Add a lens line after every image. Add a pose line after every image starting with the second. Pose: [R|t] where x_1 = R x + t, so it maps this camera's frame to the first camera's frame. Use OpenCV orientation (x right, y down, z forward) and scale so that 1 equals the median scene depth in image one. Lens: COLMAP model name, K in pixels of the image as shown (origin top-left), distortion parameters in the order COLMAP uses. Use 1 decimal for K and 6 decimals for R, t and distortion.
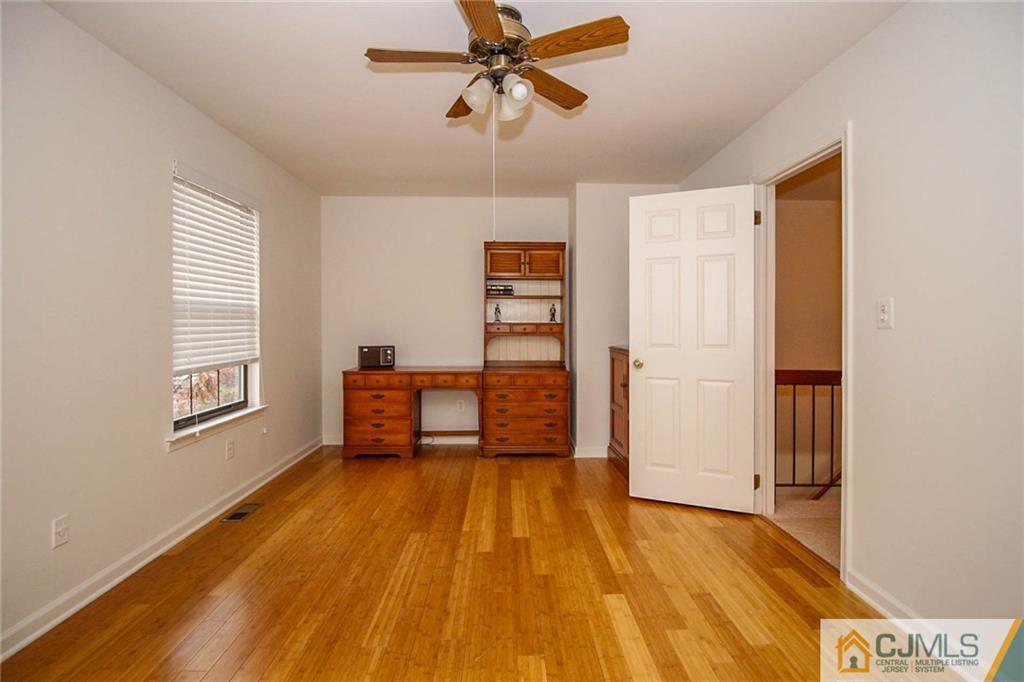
lens RADIAL K [[485.8, 0, 509.6], [0, 485.8, 335.9], [0, 0, 1]] dist [-0.020239, -0.003032]
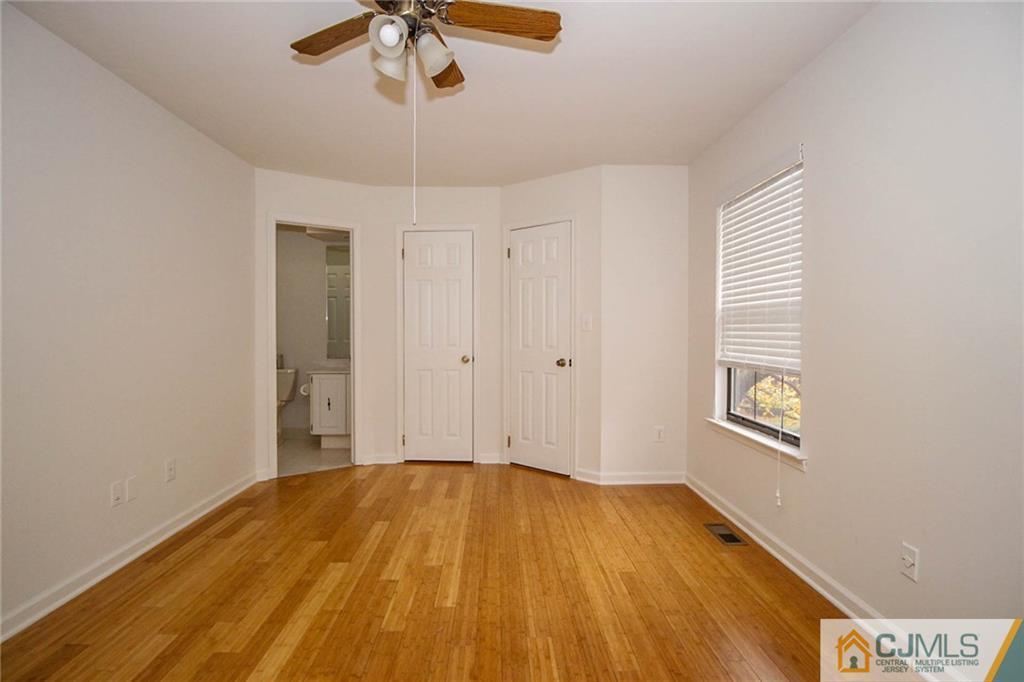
lens RADIAL K [[485.8, 0, 495.9], [0, 485.8, 339.7], [0, 0, 1]] dist [-0.020239, -0.003032]
pose [[-0.999923, -0.000972, 0.012332, -0.130424], [-0.000385, 0.998870, 0.047523, -0.029724], [-0.012365, 0.047515, -0.998794, 1.303330]]
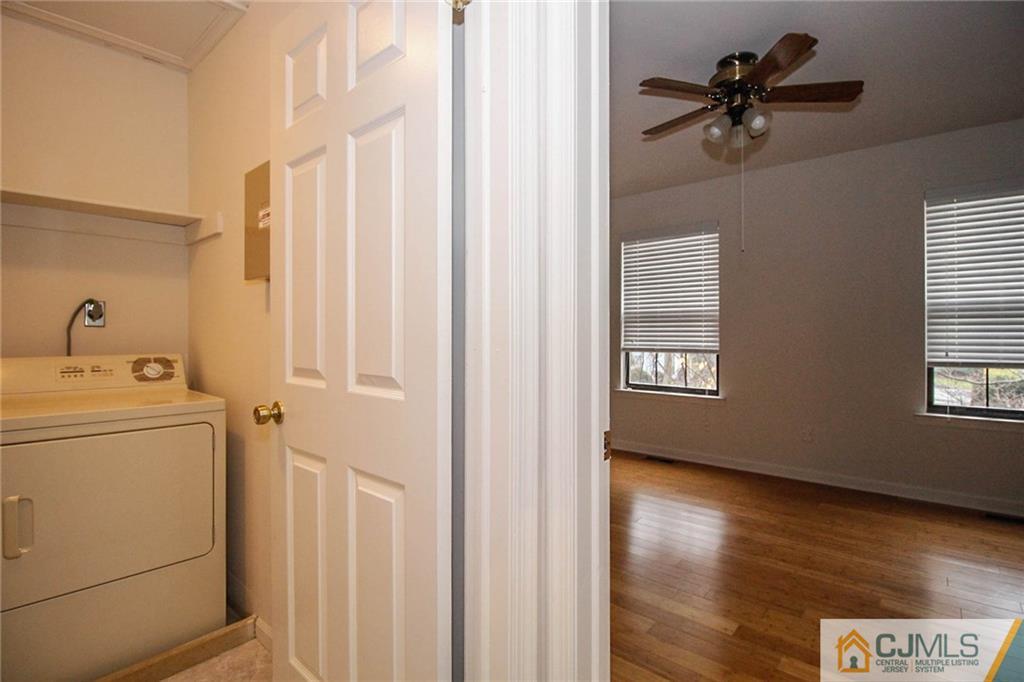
lens RADIAL K [[485.8, 0, 509.5], [0, 485.8, 330.2], [0, 0, 1]] dist [-0.020239, -0.003032]
pose [[-0.682839, 0.006081, -0.730543, 0.880064], [-0.013460, 0.999691, 0.020902, -0.016655], [0.730445, 0.024105, -0.682547, 0.996083]]
